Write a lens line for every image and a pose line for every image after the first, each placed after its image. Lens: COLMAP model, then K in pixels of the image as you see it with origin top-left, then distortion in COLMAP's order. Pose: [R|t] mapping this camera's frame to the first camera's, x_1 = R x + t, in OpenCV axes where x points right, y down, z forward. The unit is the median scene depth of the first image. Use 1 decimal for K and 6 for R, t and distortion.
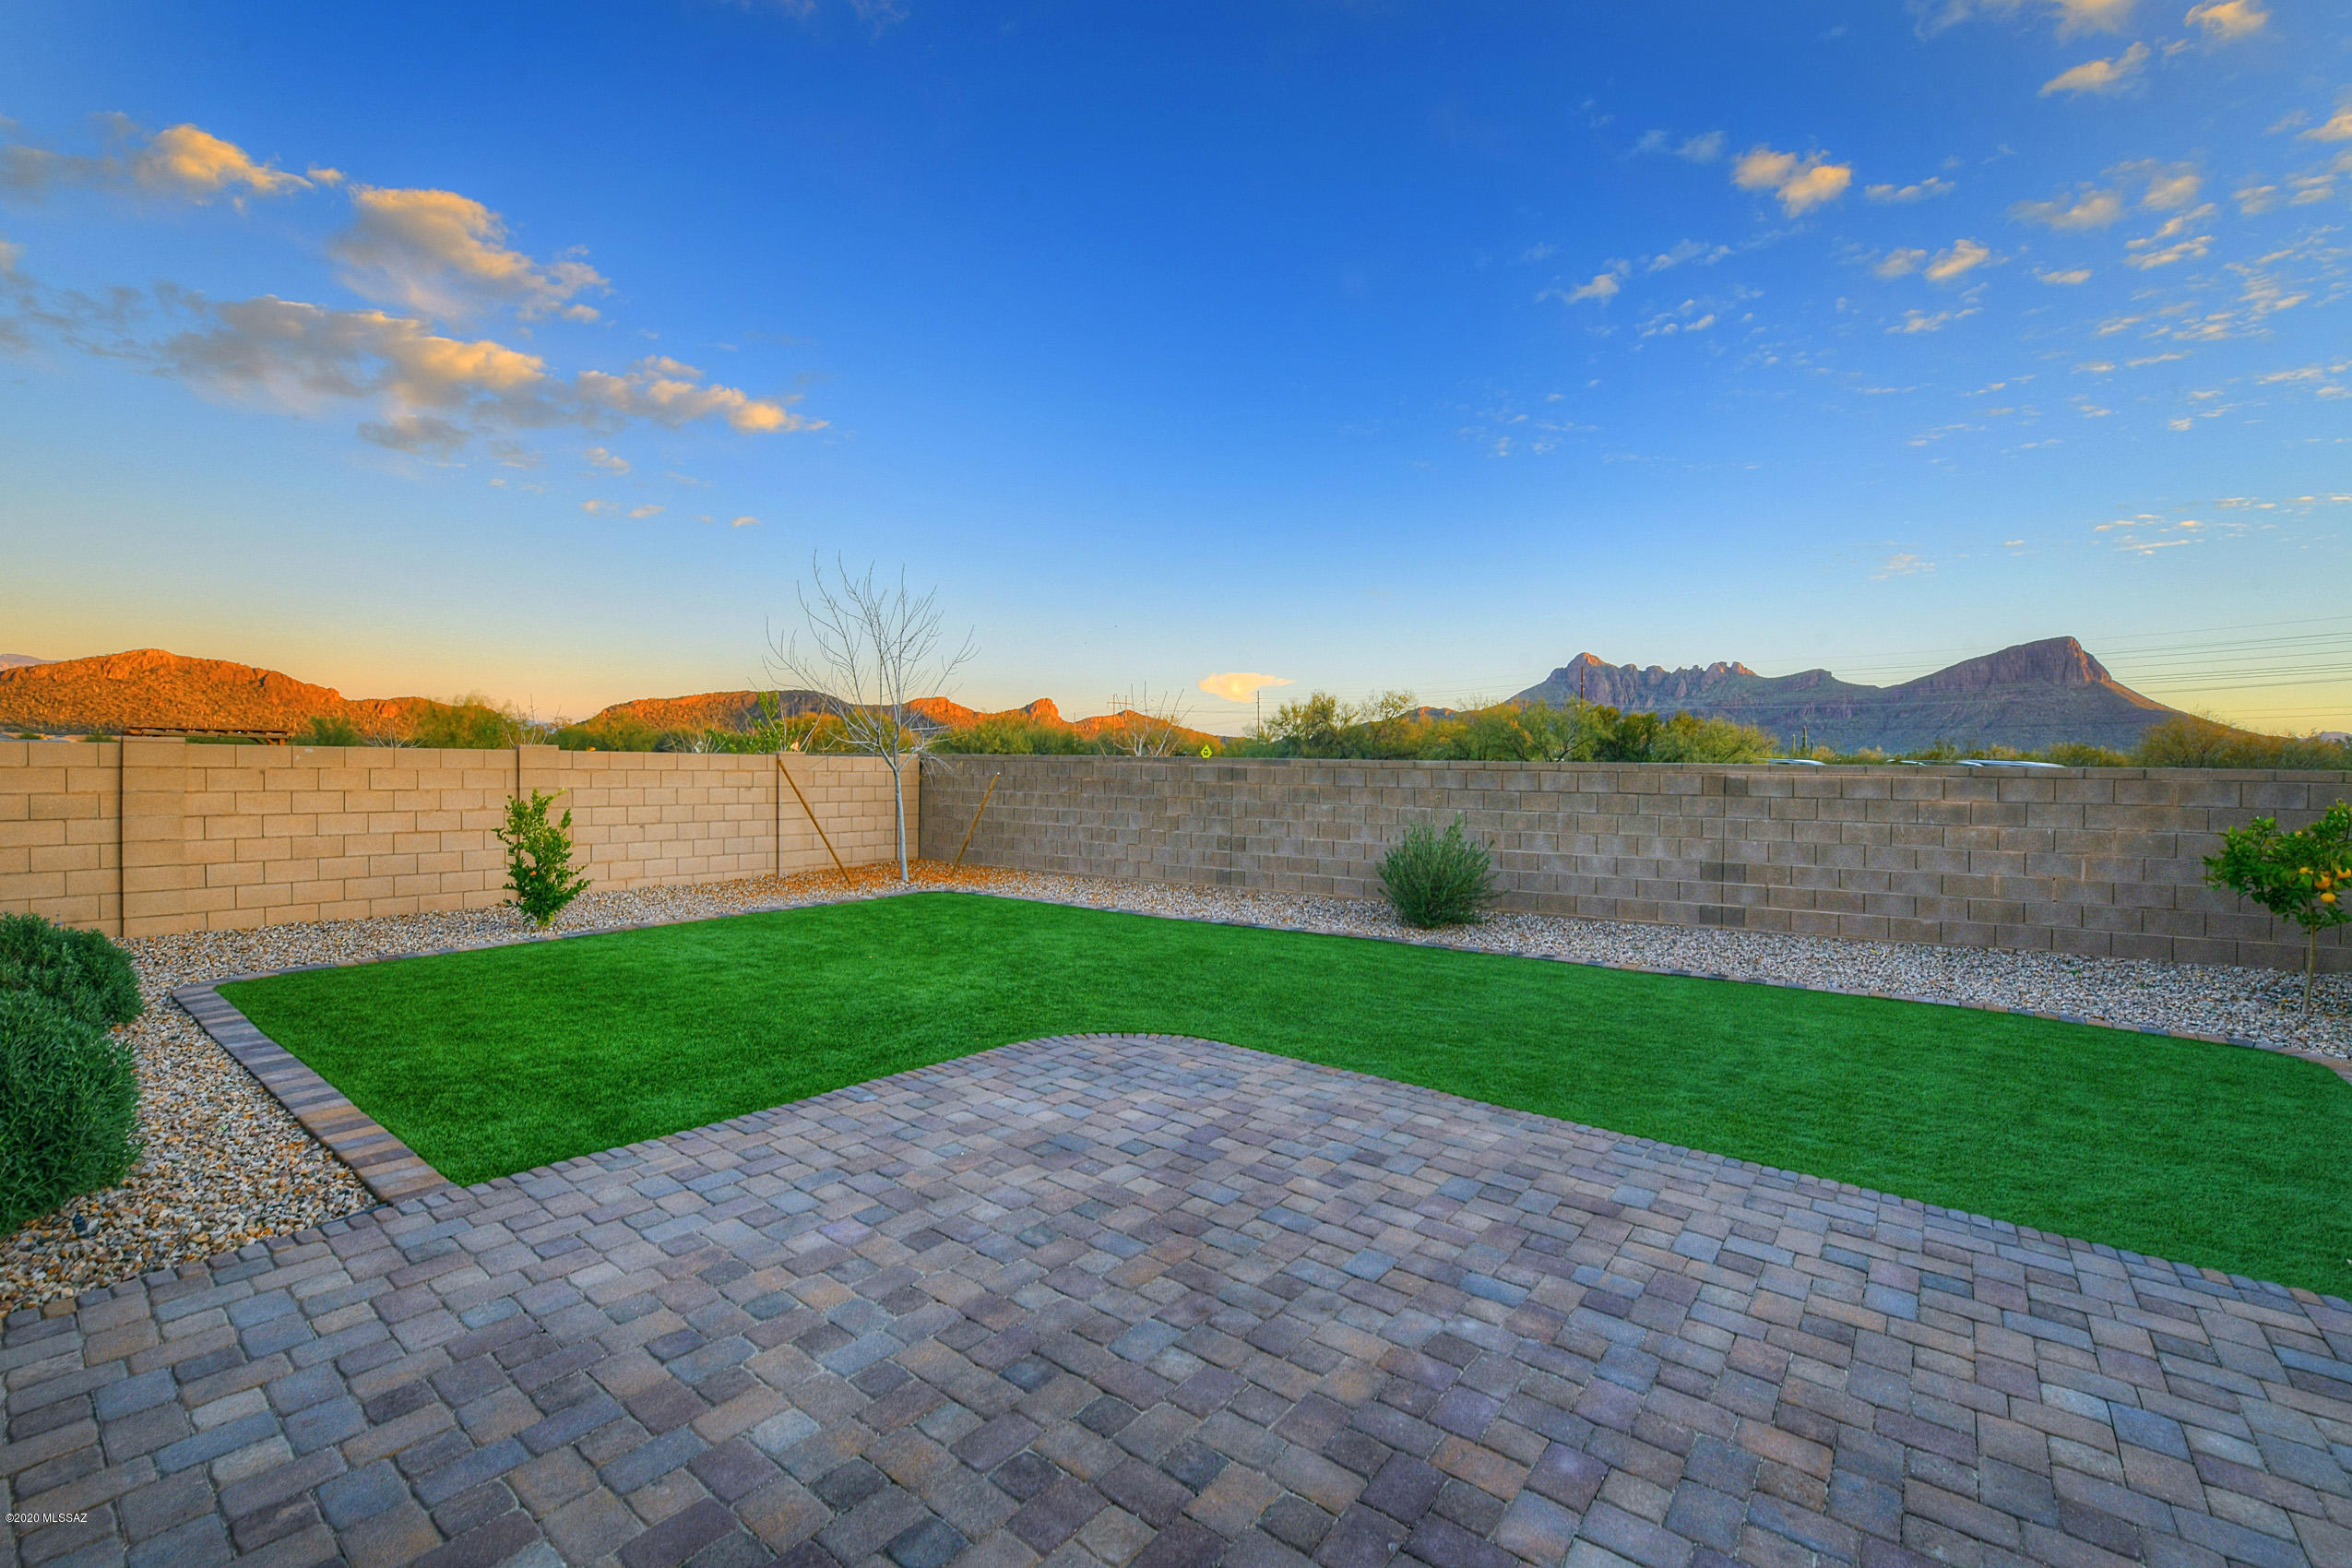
lens RADIAL K [[958.7, 0, 1199.6], [0, 958.7, 788.1], [0, 0, 1]] dist [-0.004100, -0.001269]
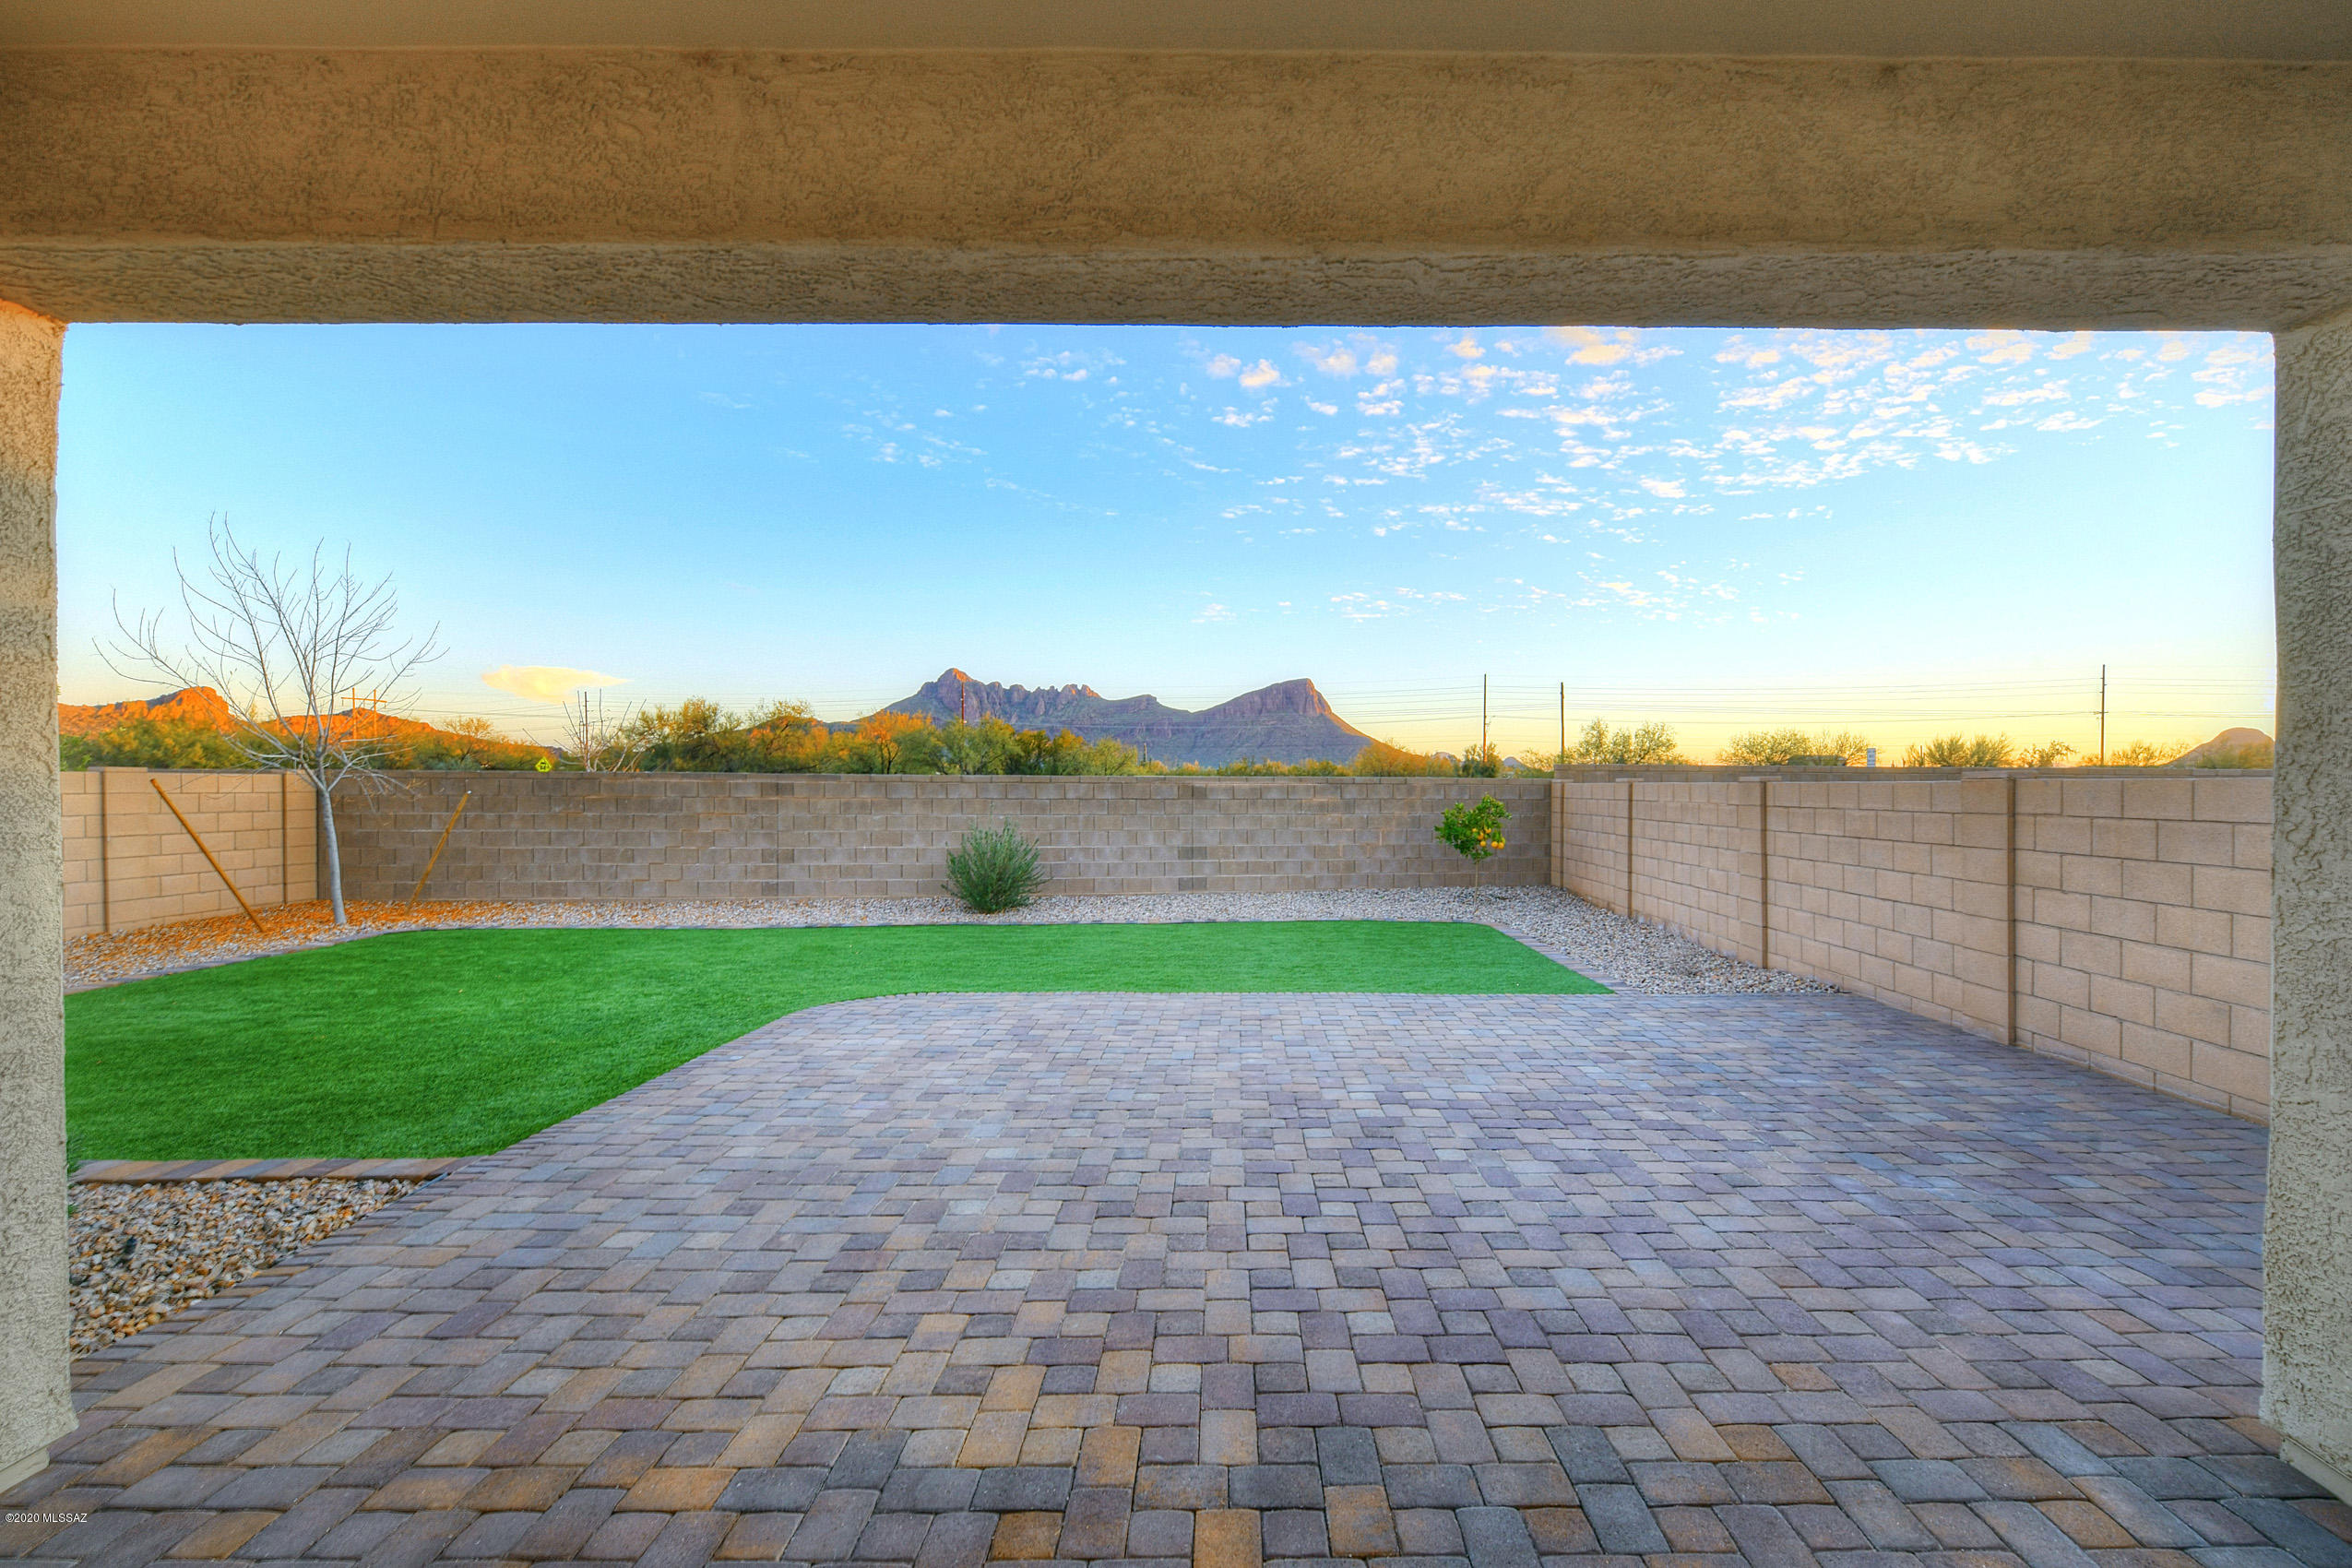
lens RADIAL K [[958.7, 0, 1220.3], [0, 958.7, 806.2], [0, 0, 1]] dist [-0.004100, -0.001269]
pose [[0.799301, -0.024627, 0.600426, -0.266506], [0.021648, 0.999691, 0.012184, 0.002267], [-0.600540, 0.003259, 0.799588, -0.155129]]
